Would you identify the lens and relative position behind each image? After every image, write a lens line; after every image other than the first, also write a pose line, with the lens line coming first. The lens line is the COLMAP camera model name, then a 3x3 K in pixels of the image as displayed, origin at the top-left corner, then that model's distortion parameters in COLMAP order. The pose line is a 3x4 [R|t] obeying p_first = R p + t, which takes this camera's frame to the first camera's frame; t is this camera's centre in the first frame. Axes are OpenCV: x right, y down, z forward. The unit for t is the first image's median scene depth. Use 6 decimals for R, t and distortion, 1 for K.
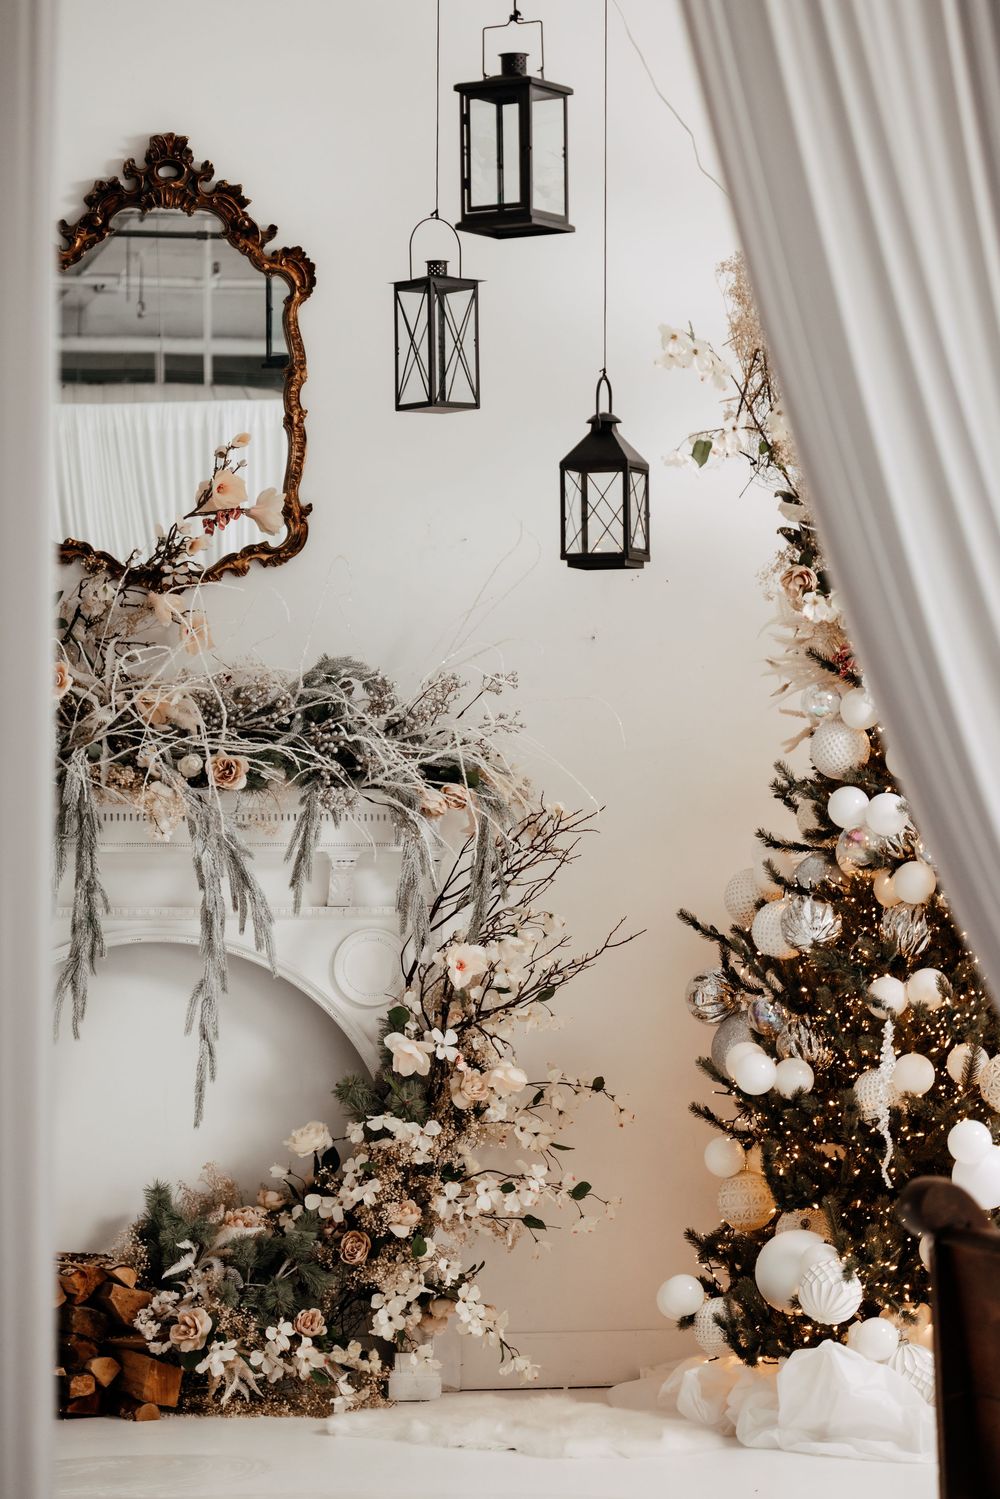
lens RADIAL K [[7054.7, 0, 503.2], [0, 7054.7, 752.0], [0, 0, 1]] dist [-0.363521, 0.000000]
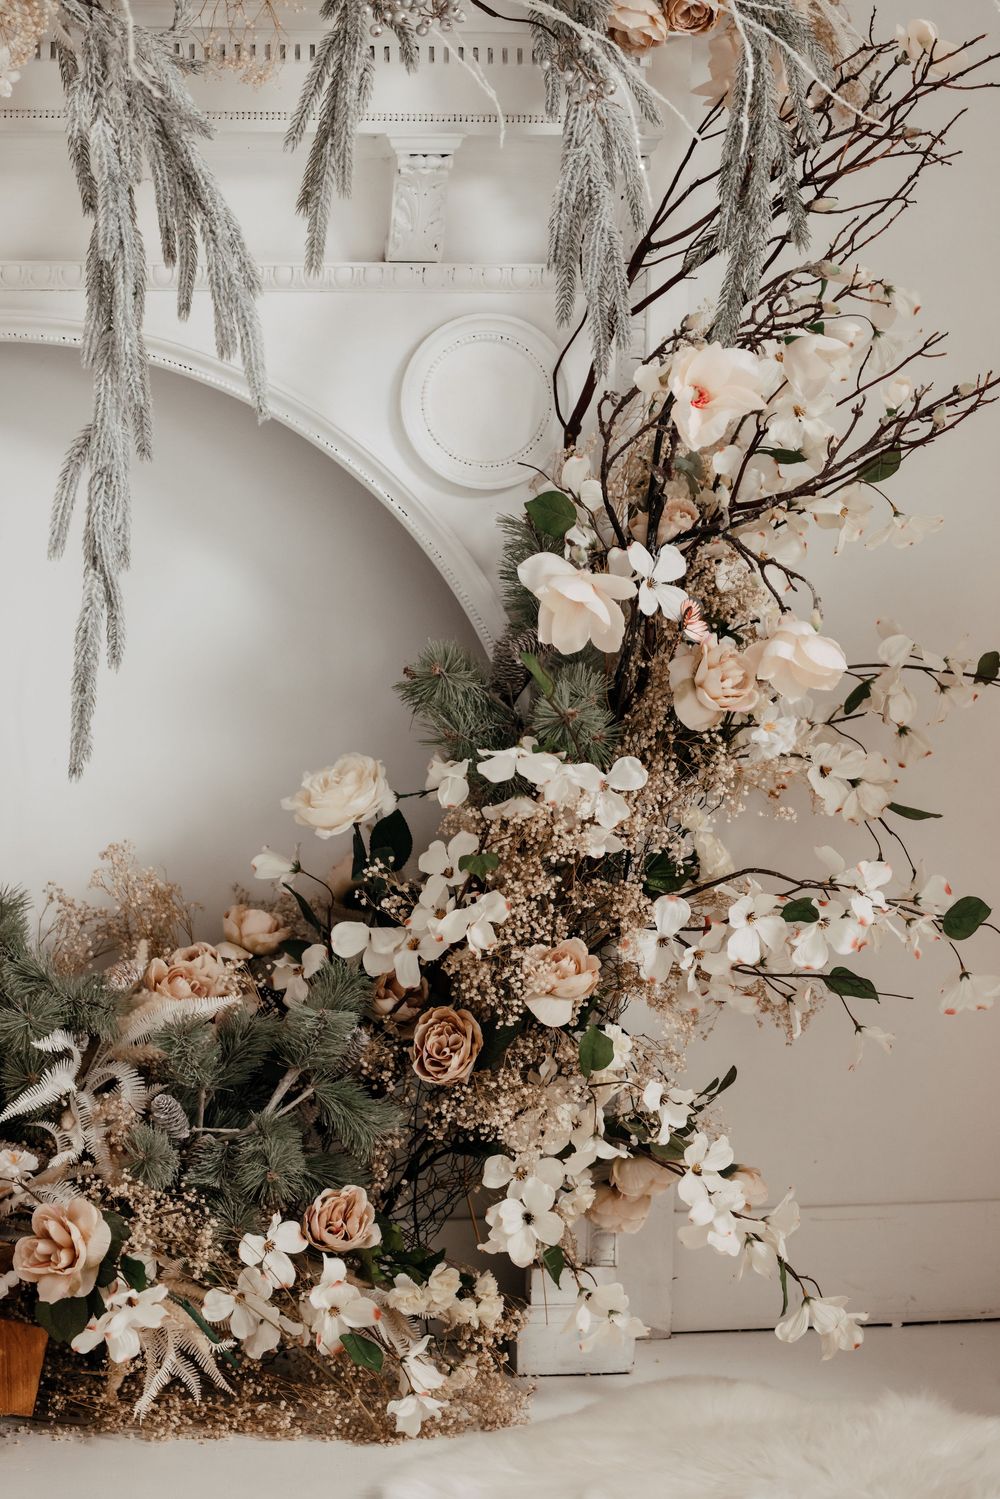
lens RADIAL K [[5134.3, 0, 497.6], [0, 5134.3, 745.9], [0, 0, 1]] dist [-0.193220, 0.000000]
pose [[0.999981, 0.006021, 0.001092, -0.018339], [-0.006094, 0.996151, 0.087442, 0.024156], [-0.000561, -0.087447, 0.996169, 0.686096]]
